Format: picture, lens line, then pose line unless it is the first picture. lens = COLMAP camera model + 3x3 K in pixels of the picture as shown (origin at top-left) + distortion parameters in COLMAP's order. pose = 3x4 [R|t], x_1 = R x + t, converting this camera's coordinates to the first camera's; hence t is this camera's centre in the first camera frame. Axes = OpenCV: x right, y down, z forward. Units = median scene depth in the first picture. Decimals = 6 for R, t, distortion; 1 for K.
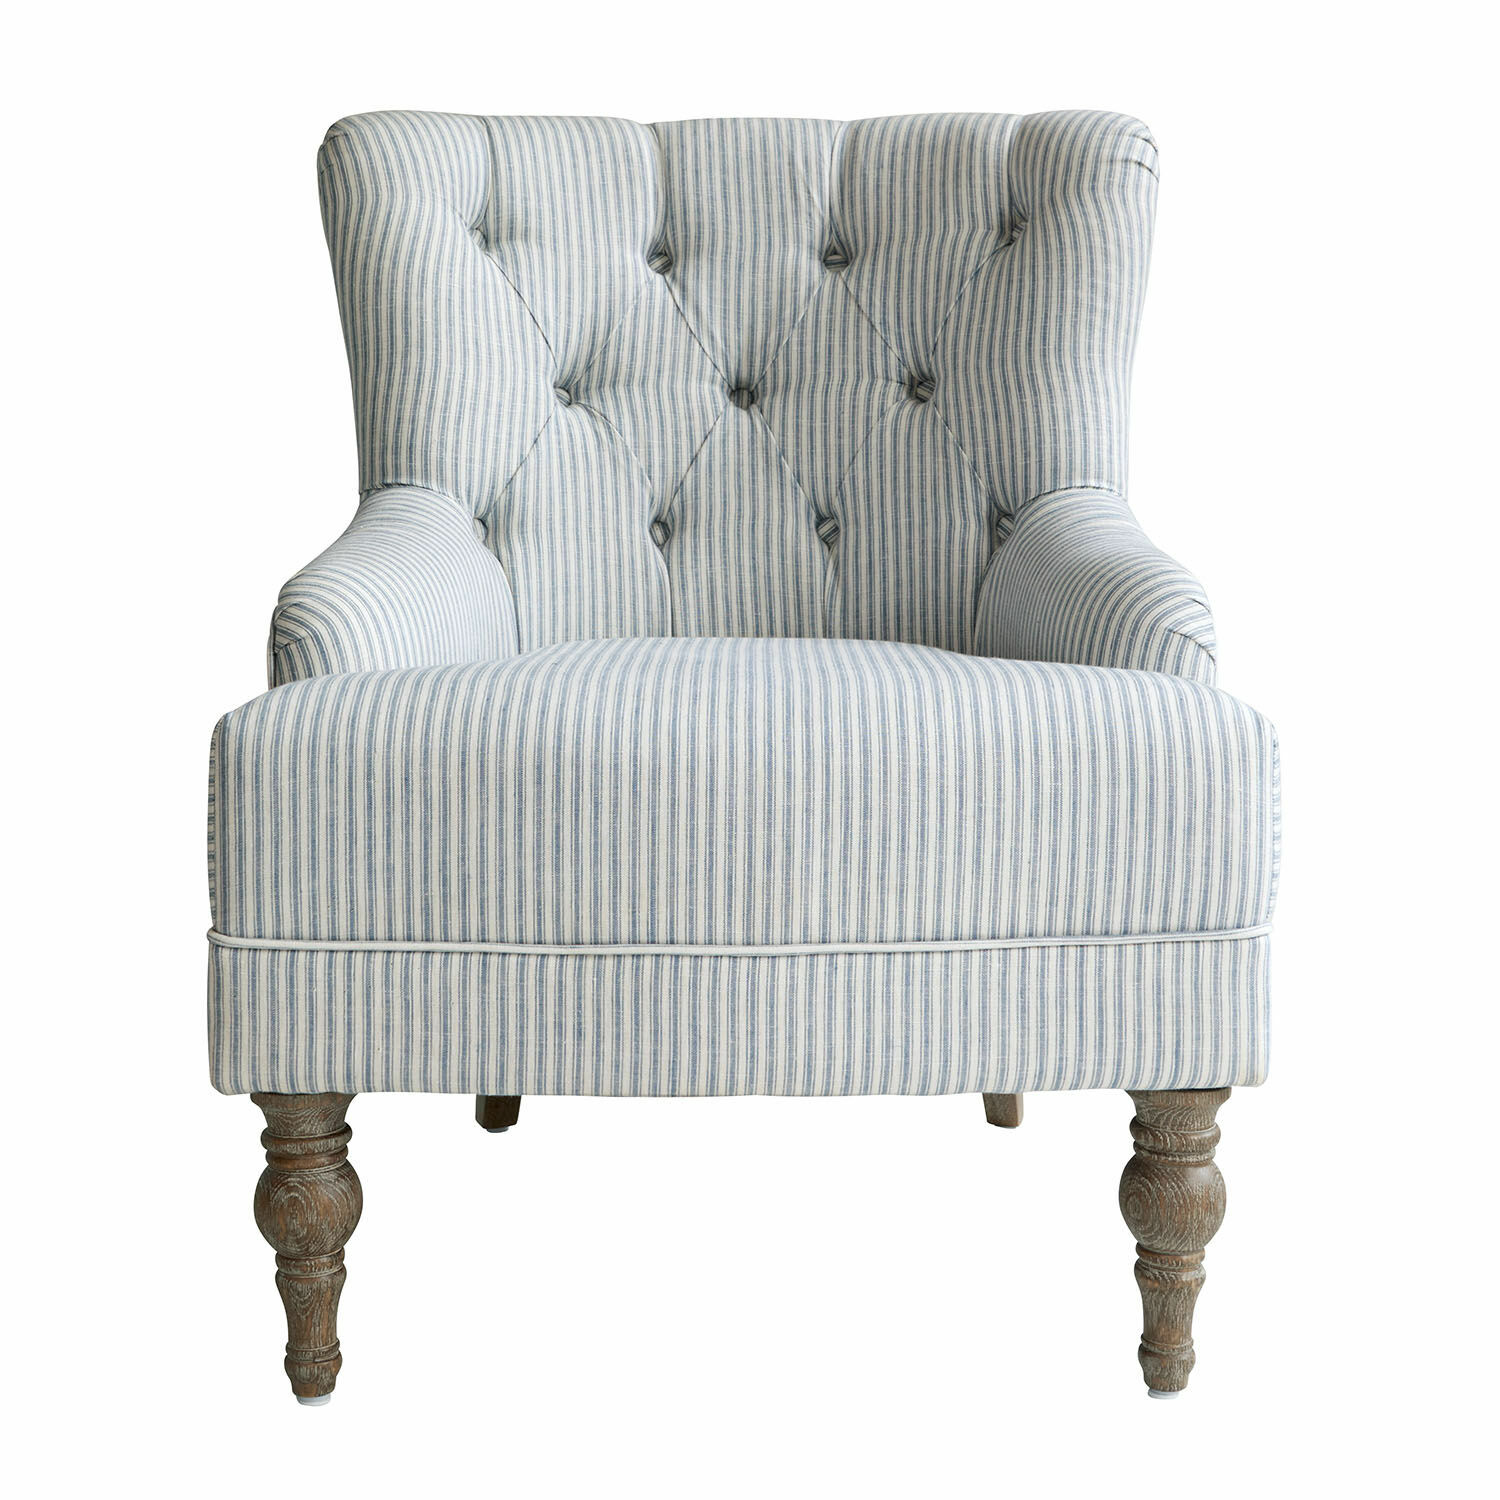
lens RADIAL K [[2705.4, 0, 750.0], [0, 2705.4, 701.2], [0, 0, 1]] dist [0.018724, 0.041741]
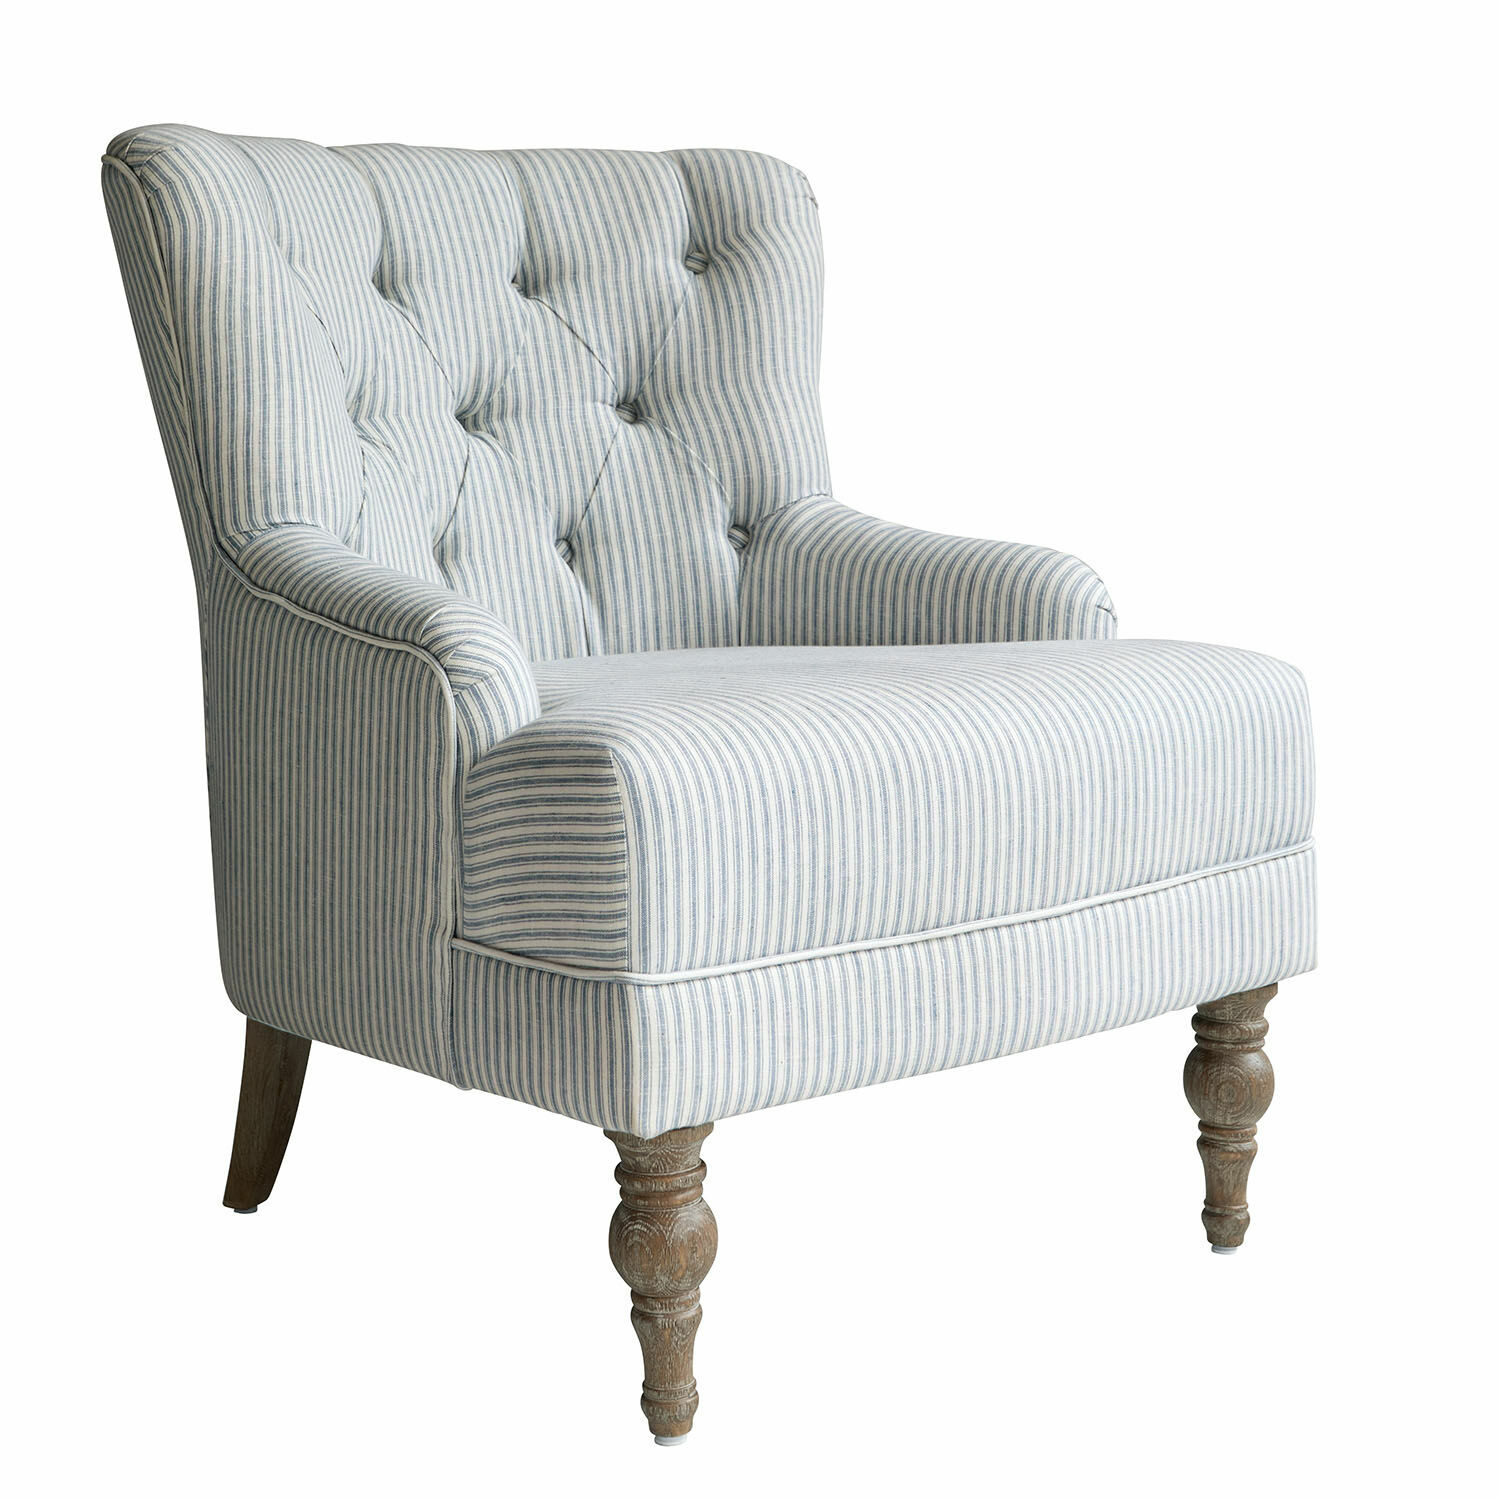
lens RADIAL K [[2666.9, 0, 750.0], [0, 2666.9, 750.0], [0, 0, 1]] dist [0.008483, 0.113720]
pose [[0.789899, -0.103094, 0.604509, -0.555135], [0.101976, 0.994125, 0.036290, -0.018369], [-0.604698, 0.032980, 0.795772, 0.160834]]
